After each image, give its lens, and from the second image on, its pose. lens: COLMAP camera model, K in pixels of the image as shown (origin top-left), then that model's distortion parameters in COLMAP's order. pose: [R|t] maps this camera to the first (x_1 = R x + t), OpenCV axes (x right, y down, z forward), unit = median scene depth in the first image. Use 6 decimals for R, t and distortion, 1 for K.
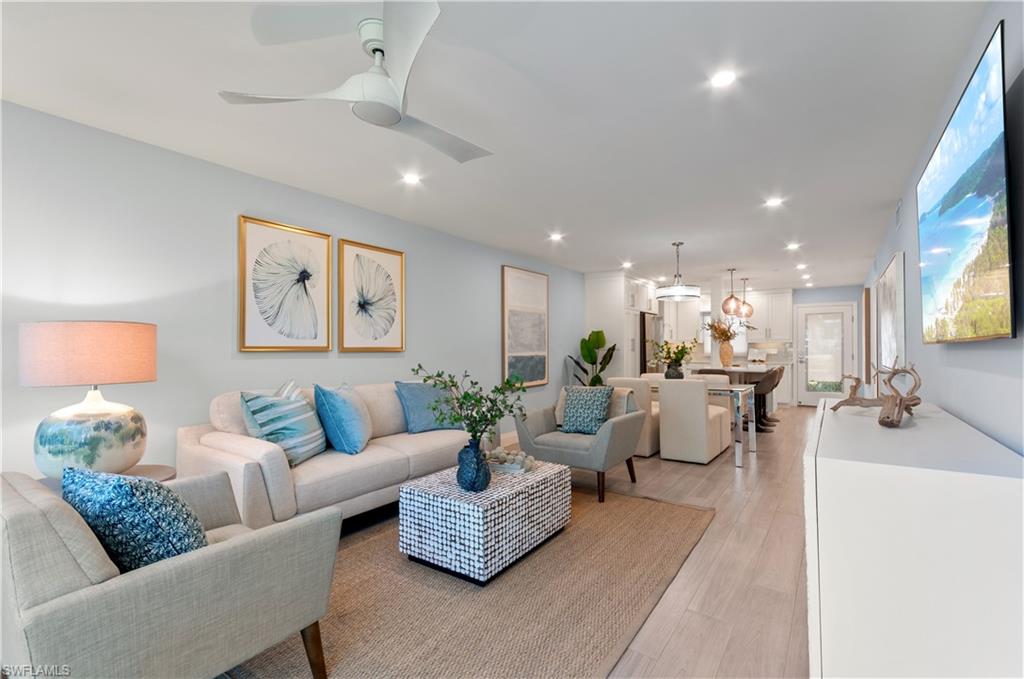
lens RADIAL K [[452.5, 0, 516.2], [0, 452.5, 340.1], [0, 0, 1]] dist [0.006597, -0.002724]
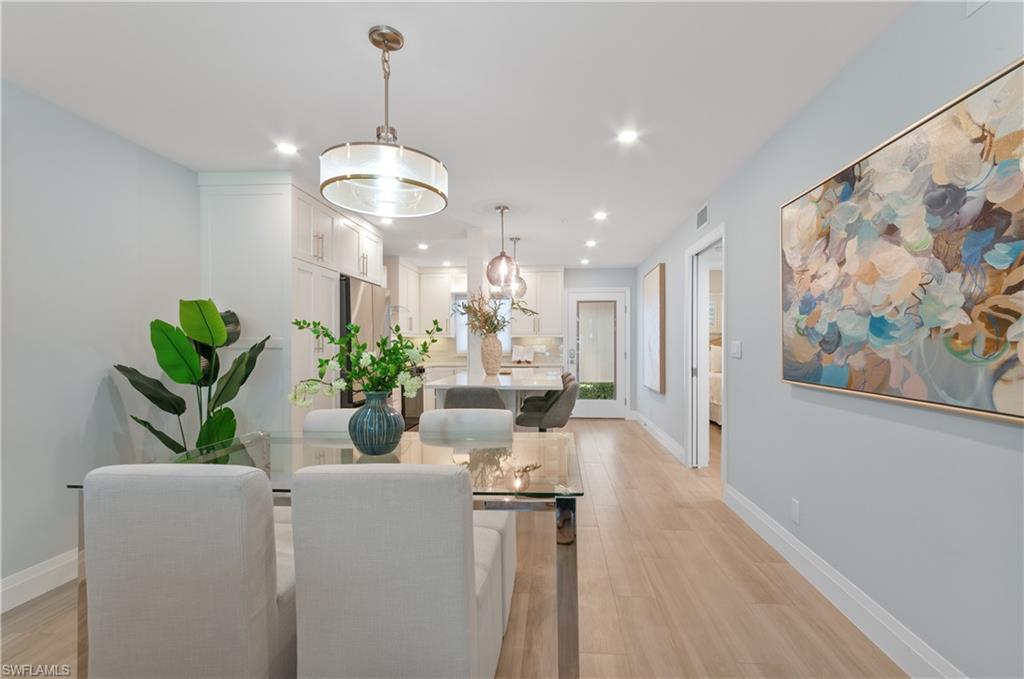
lens RADIAL K [[452.5, 0, 518.3], [0, 452.5, 346.7], [0, 0, 1]] dist [0.006597, -0.002724]
pose [[0.864051, -0.006216, 0.503365, 0.591082], [-0.004169, 0.999801, 0.019503, 0.025304], [-0.503386, -0.018950, 0.863854, 1.422688]]
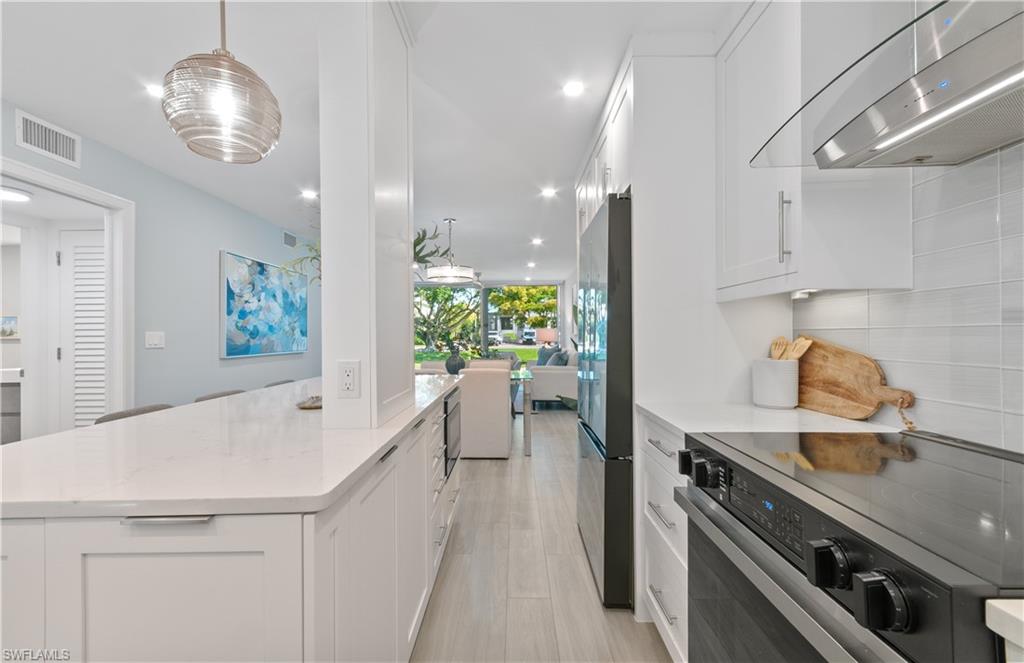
lens RADIAL K [[440.5, 0, 510.0], [0, 440.5, 333.5], [0, 0, 1]] dist [-0.000667, -0.000005]
pose [[-0.820724, 0.000691, -0.571325, 1.673042], [0.011882, 0.999804, -0.015860, 0.069782], [0.571202, -0.019805, -0.820571, 3.913815]]
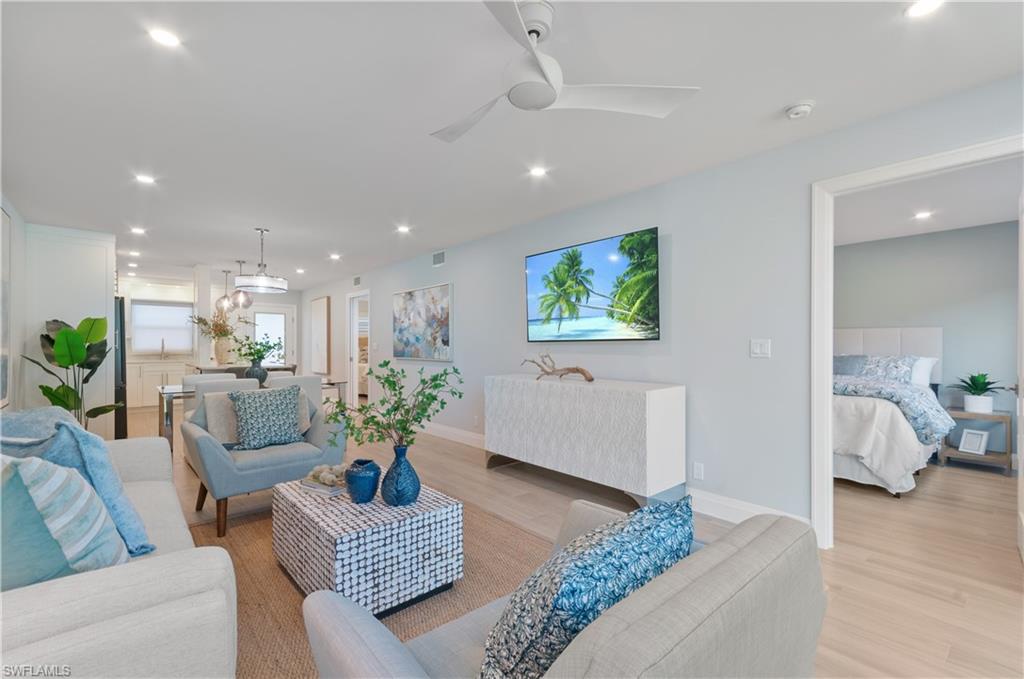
lens RADIAL K [[452.5, 0, 522.9], [0, 452.5, 345.5], [0, 0, 1]] dist [0.006597, -0.002724]
pose [[0.232445, -0.000599, 0.972609, -0.897682], [-0.015356, 0.999873, 0.004285, 0.020523], [-0.972488, -0.015932, 0.232407, 0.584821]]
